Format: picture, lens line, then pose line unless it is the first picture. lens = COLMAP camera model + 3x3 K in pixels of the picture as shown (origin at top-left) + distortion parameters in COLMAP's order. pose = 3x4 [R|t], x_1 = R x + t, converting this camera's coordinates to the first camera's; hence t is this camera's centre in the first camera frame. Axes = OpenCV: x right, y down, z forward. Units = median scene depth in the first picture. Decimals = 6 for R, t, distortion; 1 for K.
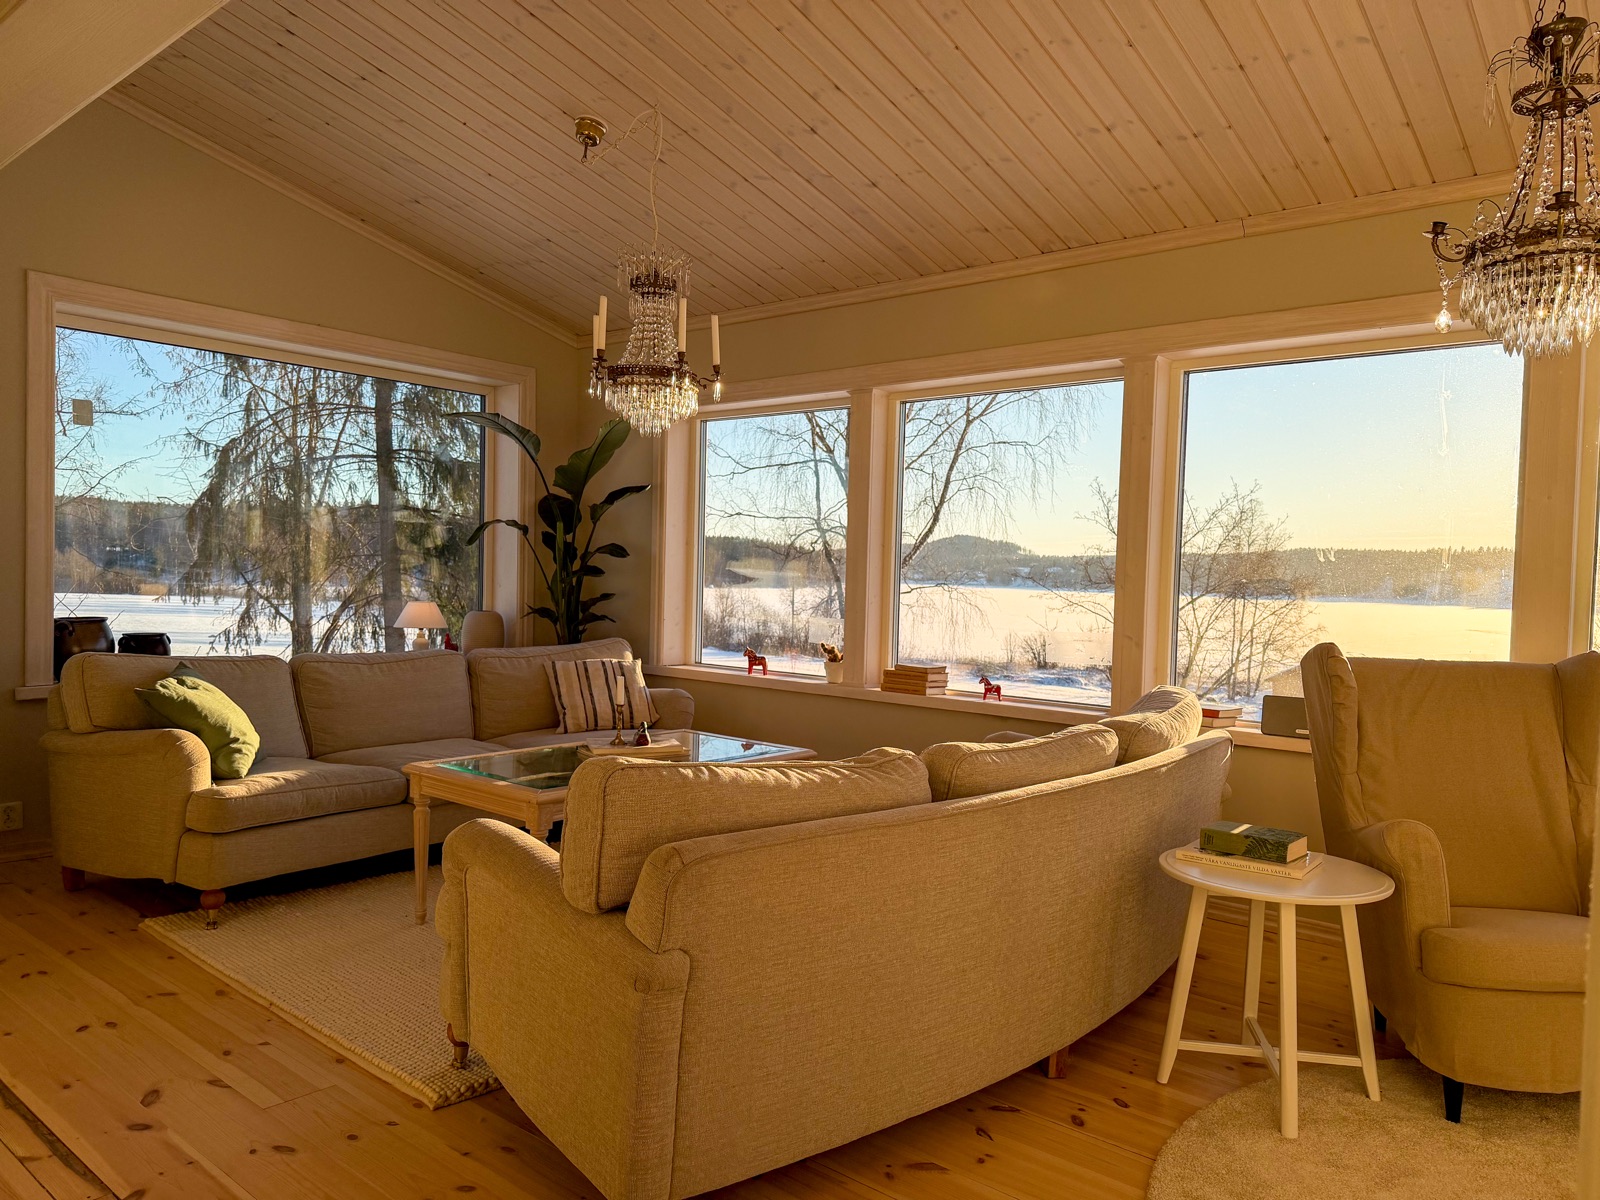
lens RADIAL K [[1128.5, 0, 798.7], [0, 1128.5, 603.0], [0, 0, 1]] dist [0.103881, -0.168868]
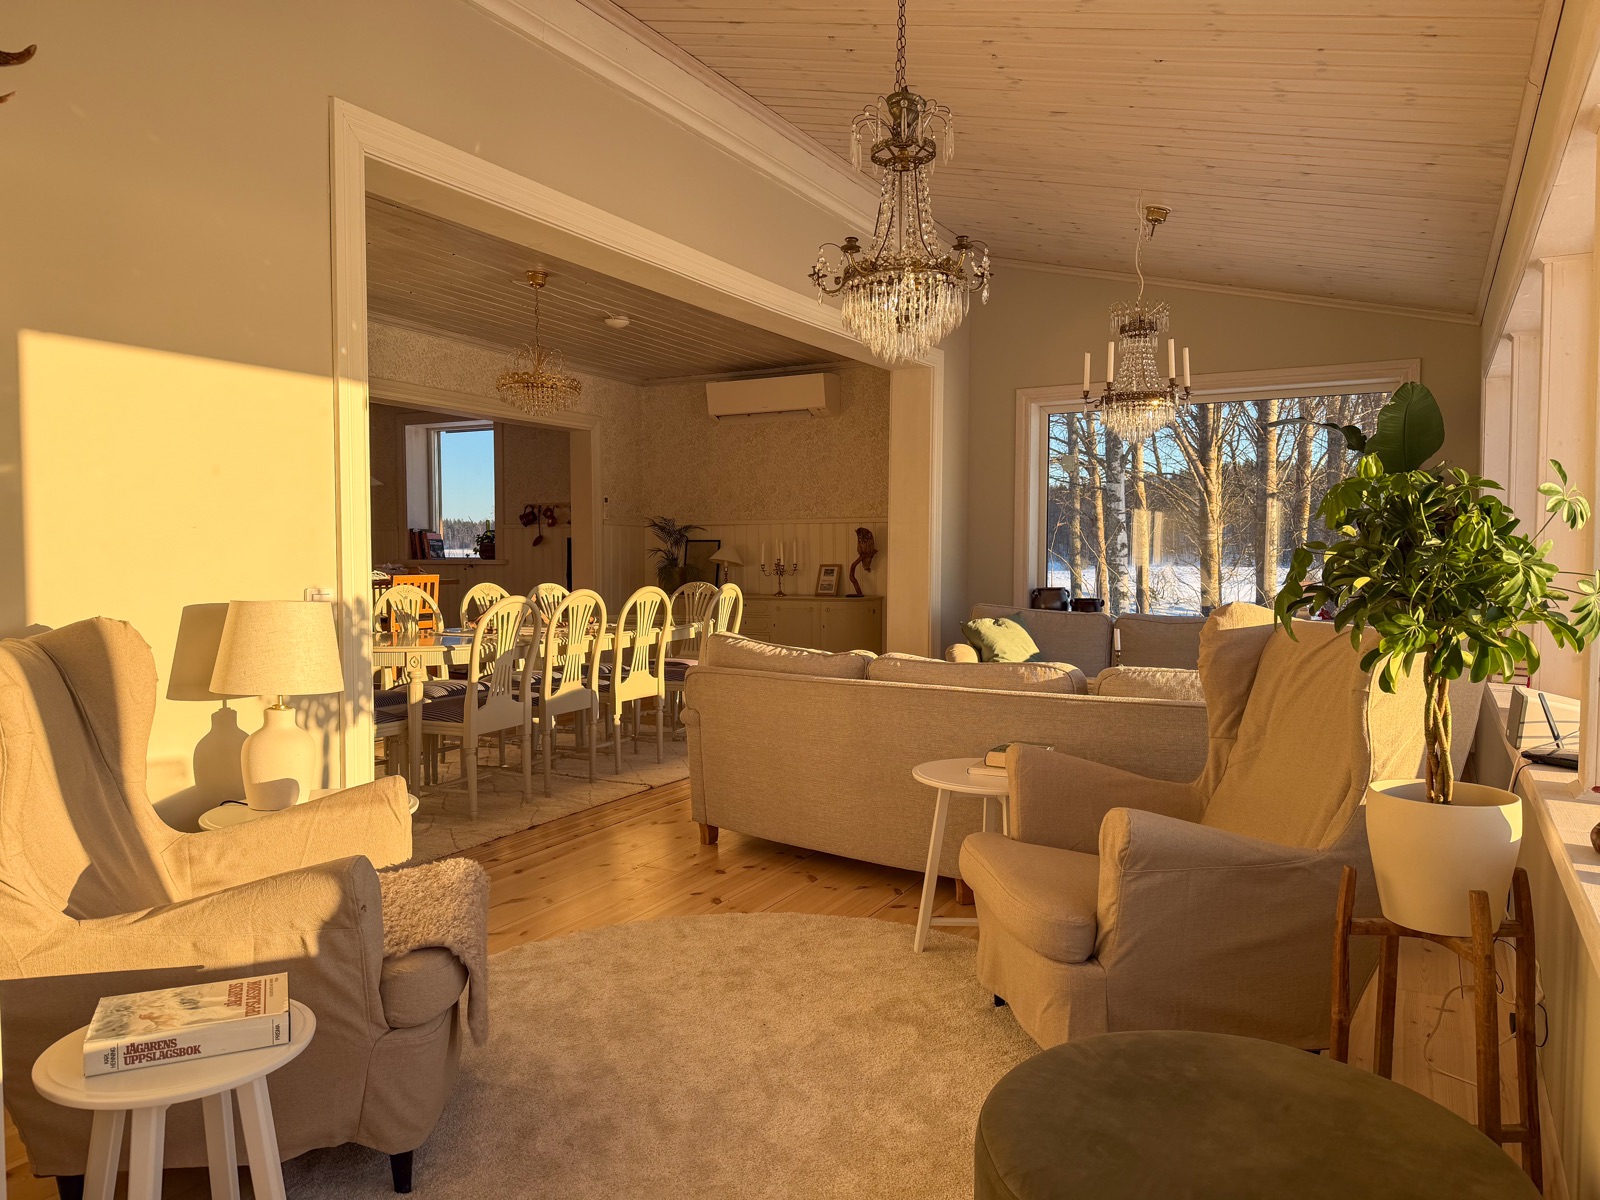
lens RADIAL K [[1128.5, 0, 798.7], [0, 1128.5, 603.0], [0, 0, 1]] dist [0.103881, -0.168868]
pose [[0.209022, 0.017067, -0.977762, 0.894241], [-0.018641, 0.999736, 0.013465, 0.019168], [0.977733, 0.015412, 0.209285, 0.294558]]
